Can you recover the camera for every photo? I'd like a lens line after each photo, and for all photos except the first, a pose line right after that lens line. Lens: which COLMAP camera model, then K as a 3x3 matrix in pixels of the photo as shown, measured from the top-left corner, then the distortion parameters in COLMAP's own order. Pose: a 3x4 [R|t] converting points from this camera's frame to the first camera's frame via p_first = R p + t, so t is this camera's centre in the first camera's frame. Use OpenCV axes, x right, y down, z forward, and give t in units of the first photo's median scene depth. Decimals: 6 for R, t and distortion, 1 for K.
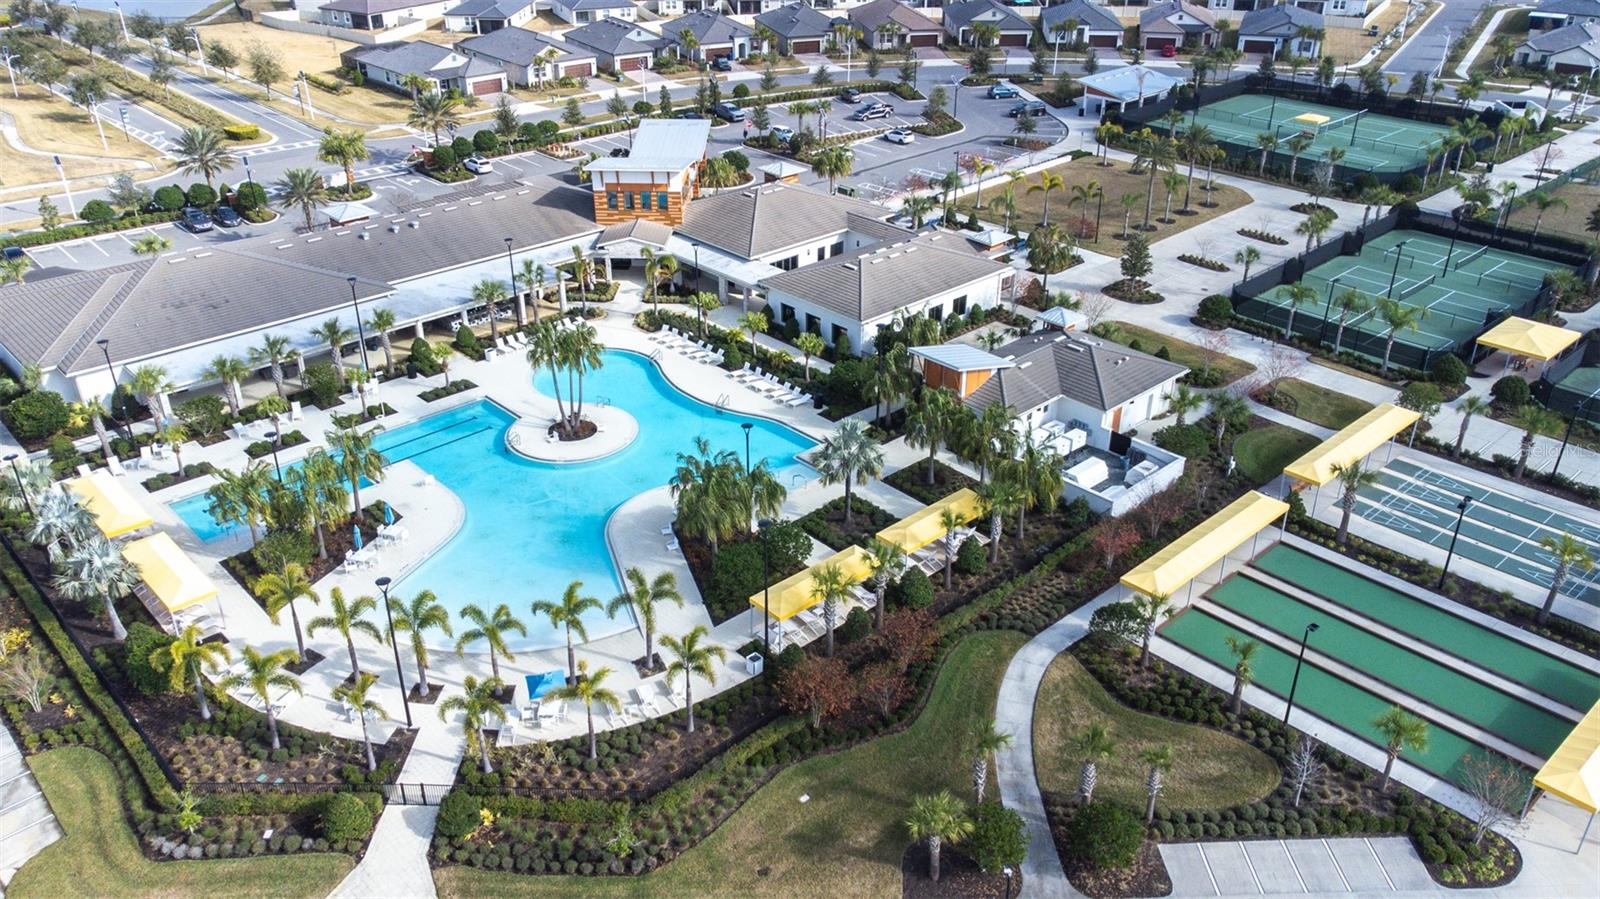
lens RADIAL K [[1244.0, 0, 800.0], [0, 1244.0, 449.5], [0, 0, 1]] dist [0.029596, 0.011075]
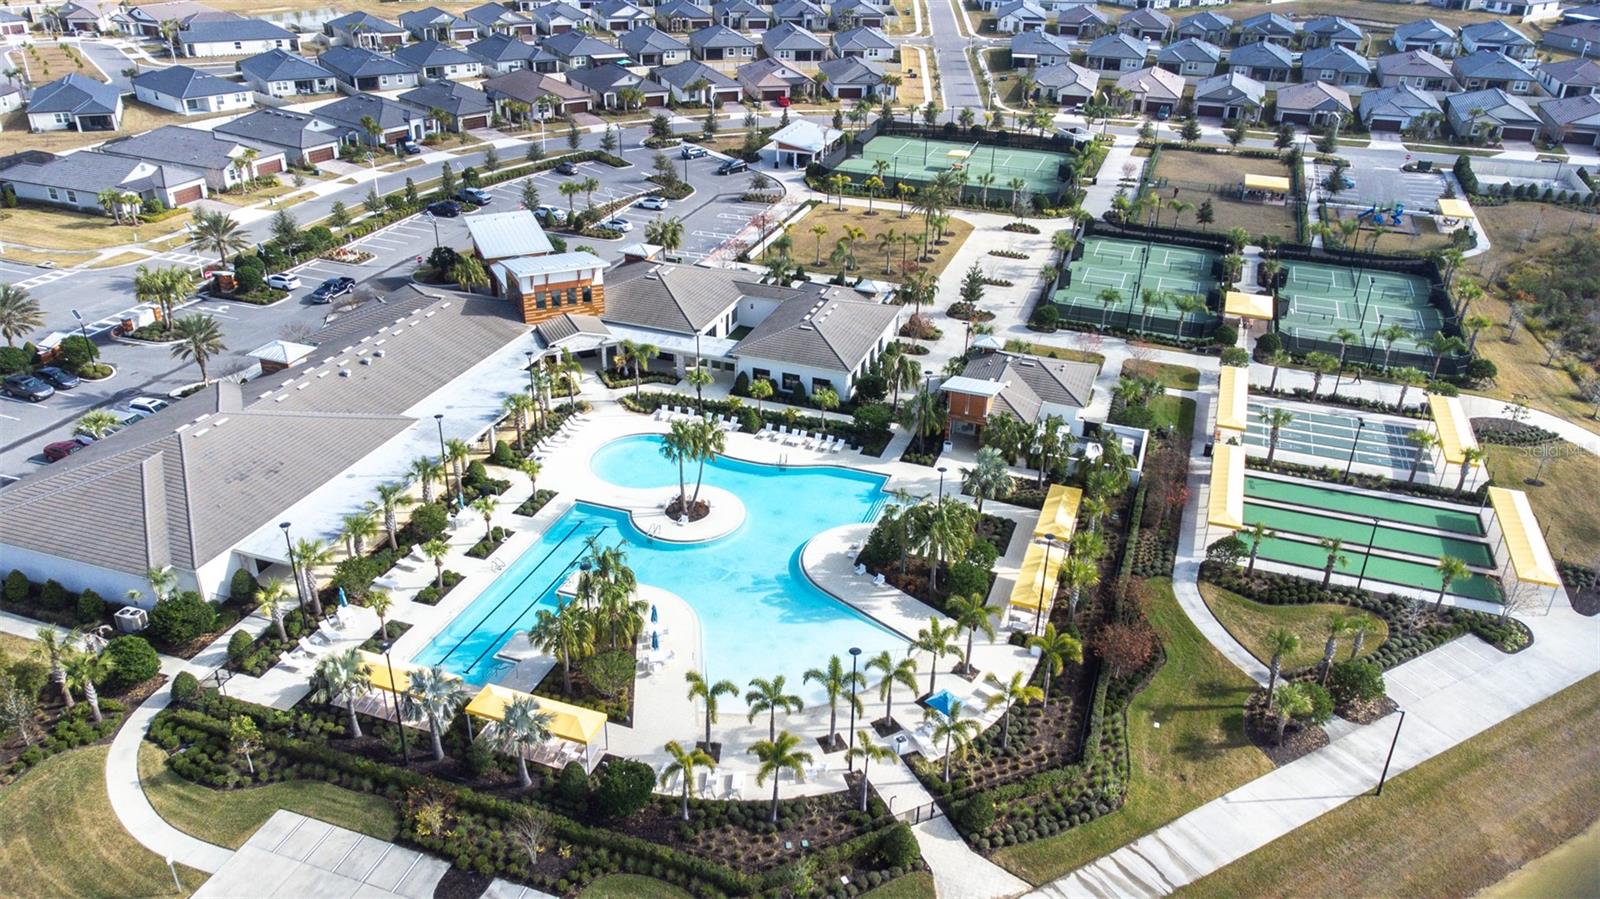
lens RADIAL K [[1193.7, 0, 800.0], [0, 1193.7, 449.5], [0, 0, 1]] dist [0.042642, 0.003632]
pose [[0.886127, -0.197602, 0.419204, -0.518574], [0.200600, 0.978958, 0.037421, -0.087537], [-0.417778, 0.050932, 0.907120, -0.020159]]
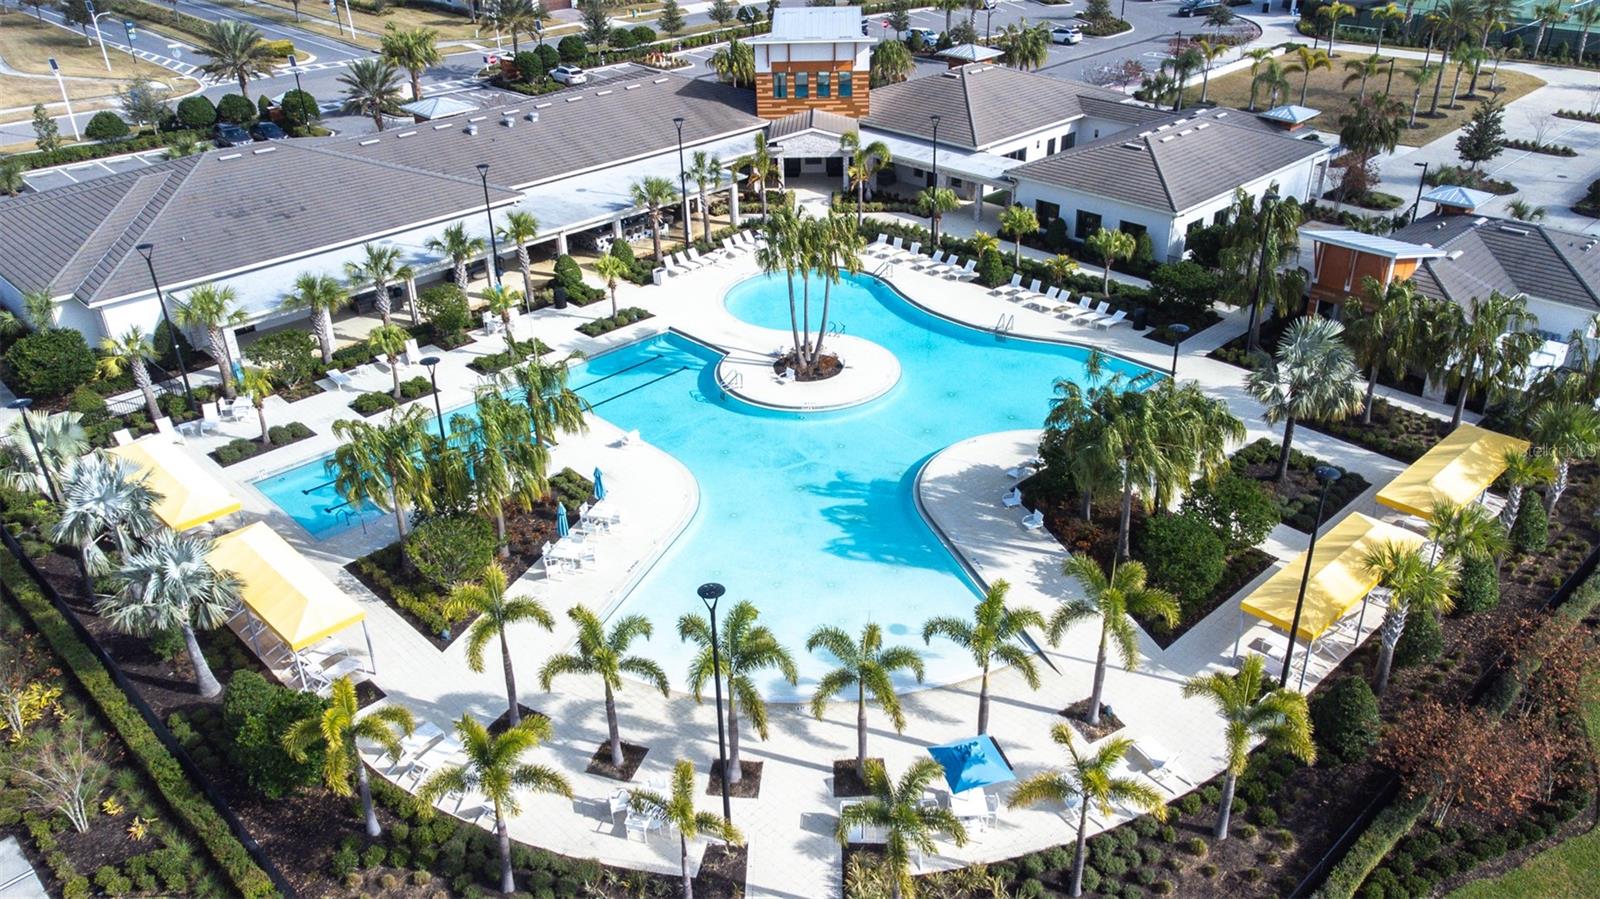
lens RADIAL K [[1245.8, 0, 806.2], [0, 1245.8, 455.2], [0, 0, 1]] dist [0.042073, 0.001022]
pose [[0.999605, -0.027321, 0.006629, -0.184782], [0.027245, 0.999565, 0.011312, 0.025549], [-0.006935, -0.011127, 0.999914, 0.284238]]
